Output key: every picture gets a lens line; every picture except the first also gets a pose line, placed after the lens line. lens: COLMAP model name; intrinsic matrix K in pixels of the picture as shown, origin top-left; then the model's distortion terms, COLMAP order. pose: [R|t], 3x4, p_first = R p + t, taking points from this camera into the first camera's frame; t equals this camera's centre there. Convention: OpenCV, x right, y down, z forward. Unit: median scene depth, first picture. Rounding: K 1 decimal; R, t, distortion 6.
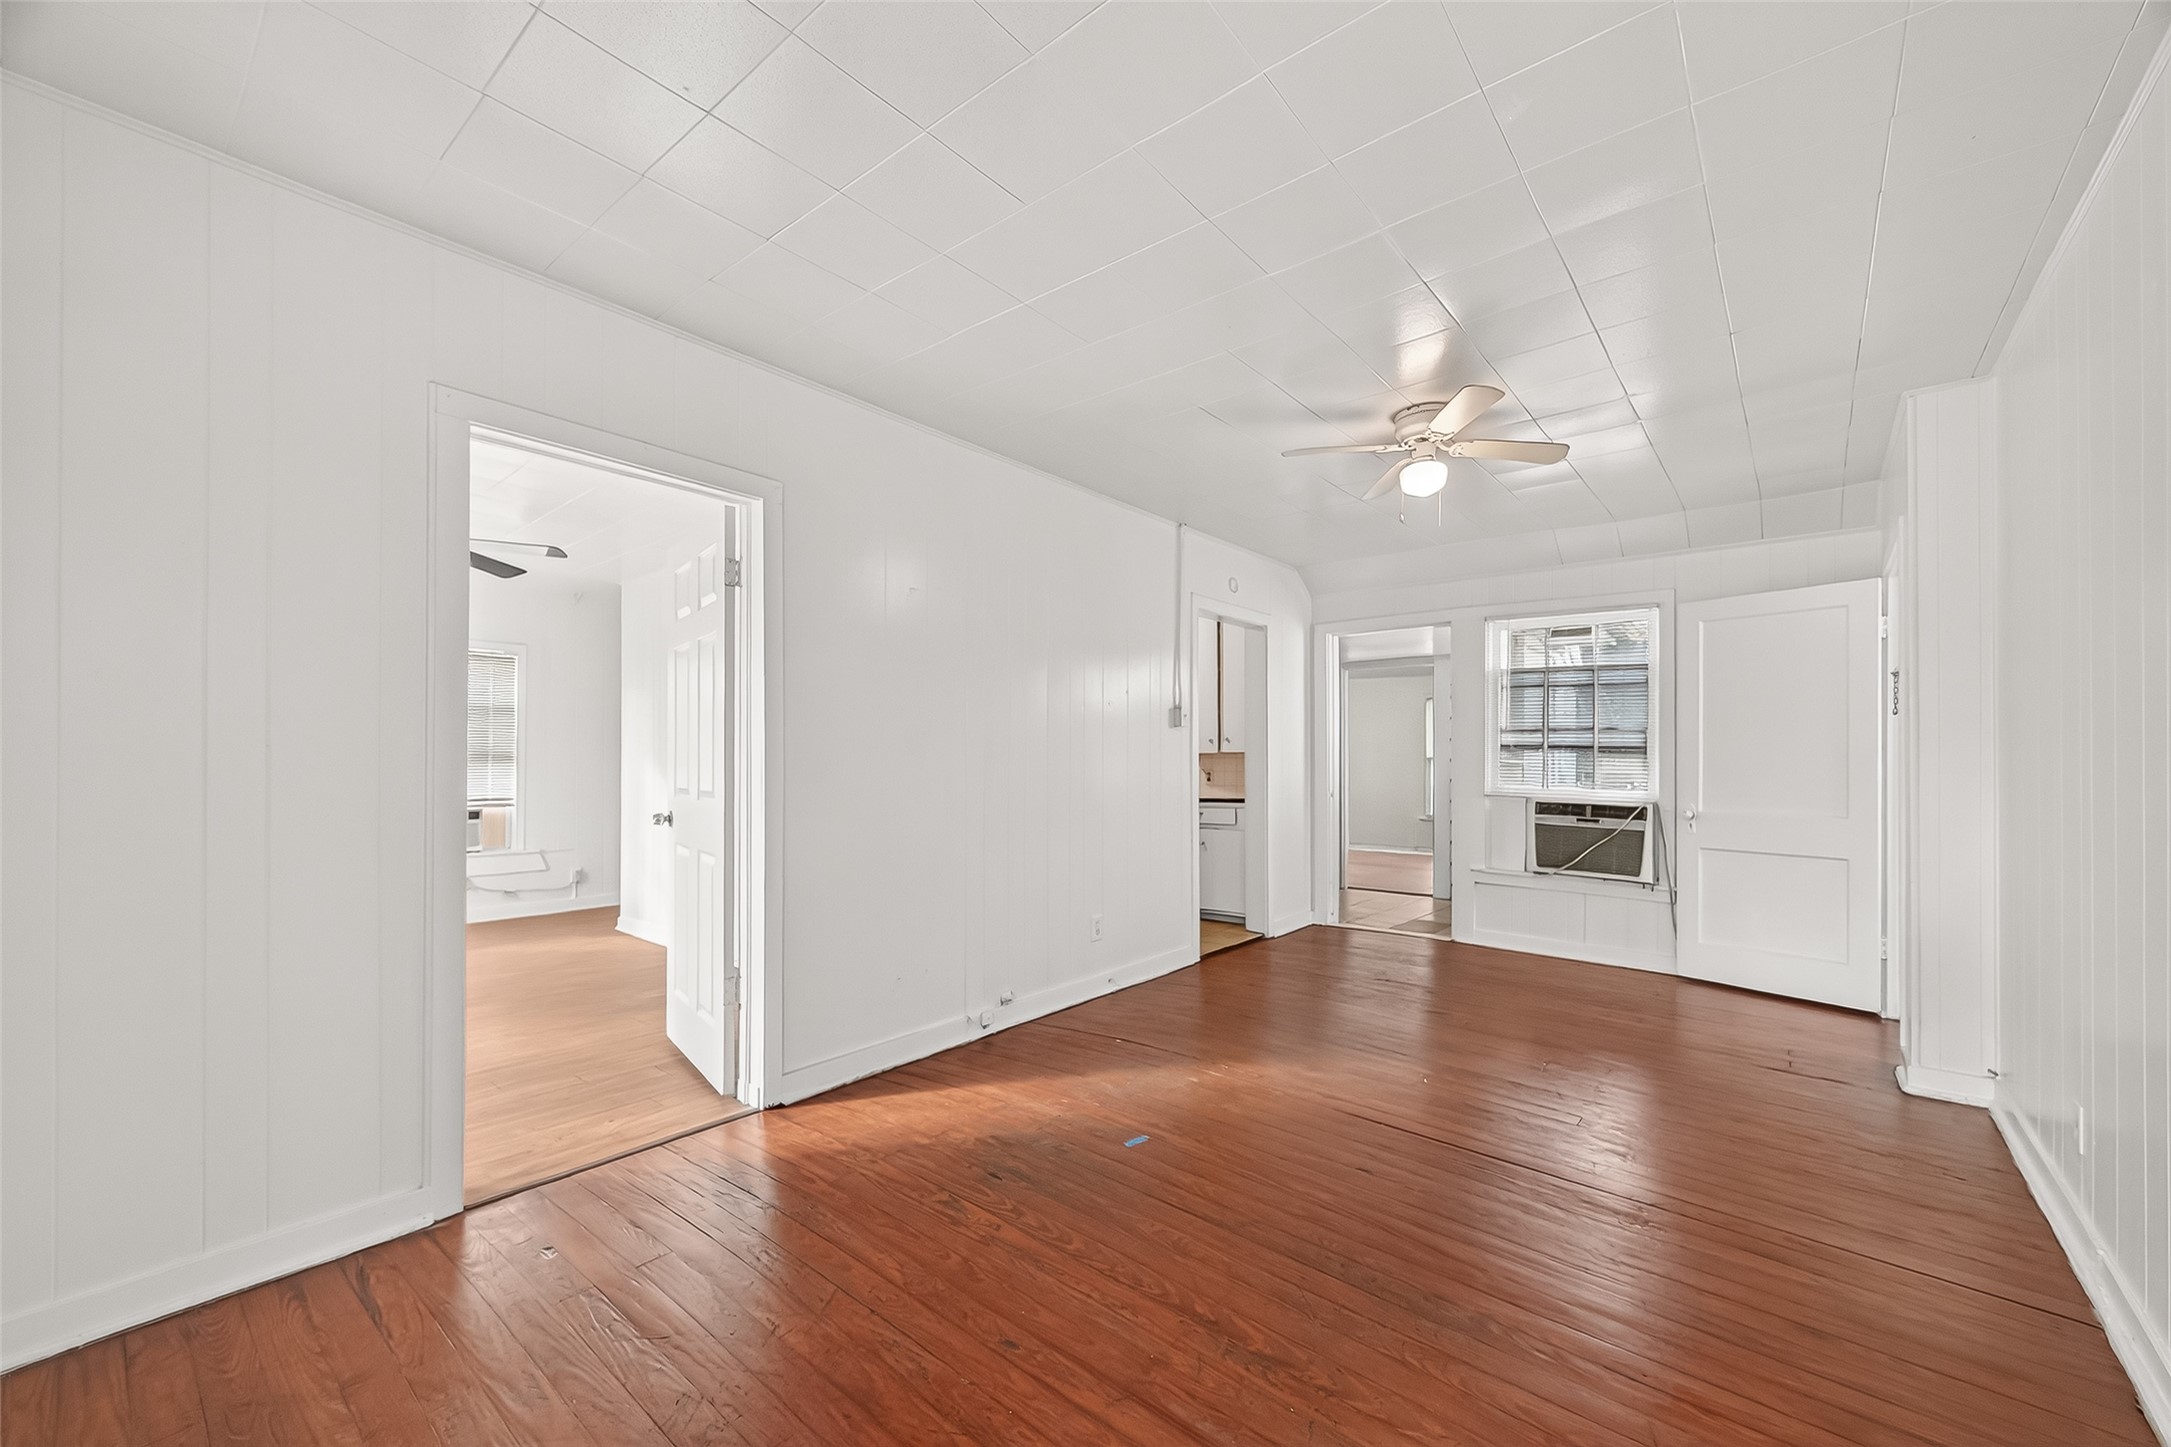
lens RADIAL K [[855.3, 0, 1083.6], [0, 855.3, 756.4], [0, 0, 1]] dist [0.002457, 0.001754]
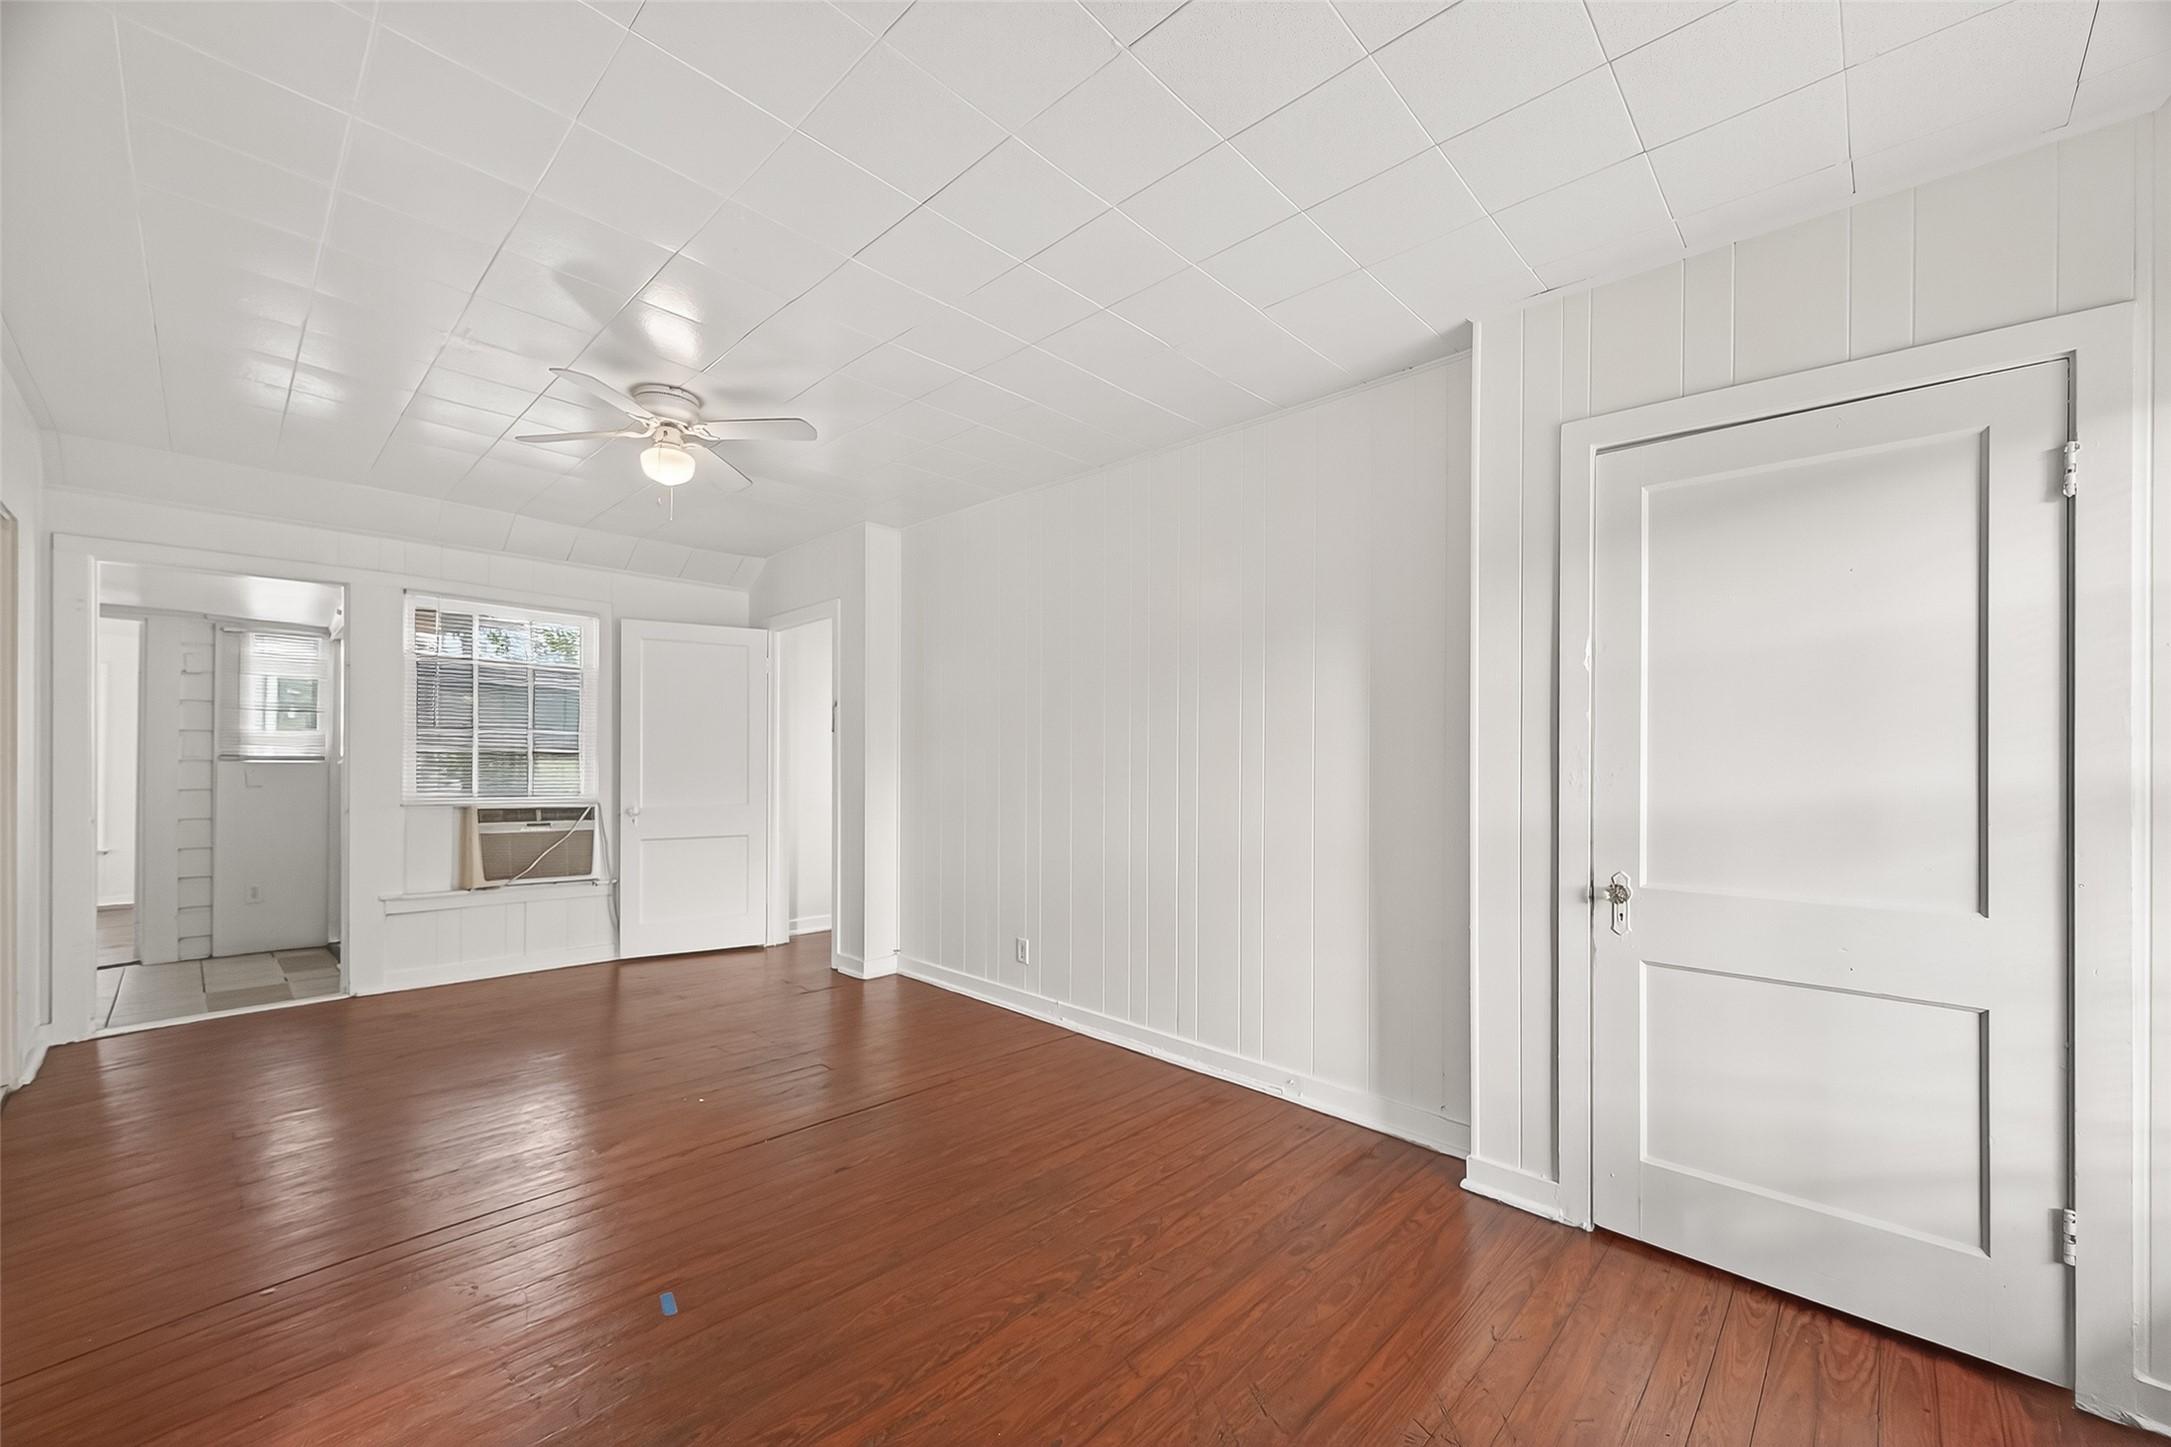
lens RADIAL K [[855.3, 0, 1086.7], [0, 855.3, 747.7], [0, 0, 1]] dist [0.002457, 0.001754]
pose [[0.056815, 0.011163, 0.998322, -0.345506], [-0.004976, 0.999928, -0.010898, -0.004772], [-0.998372, -0.004349, 0.056866, 0.330875]]
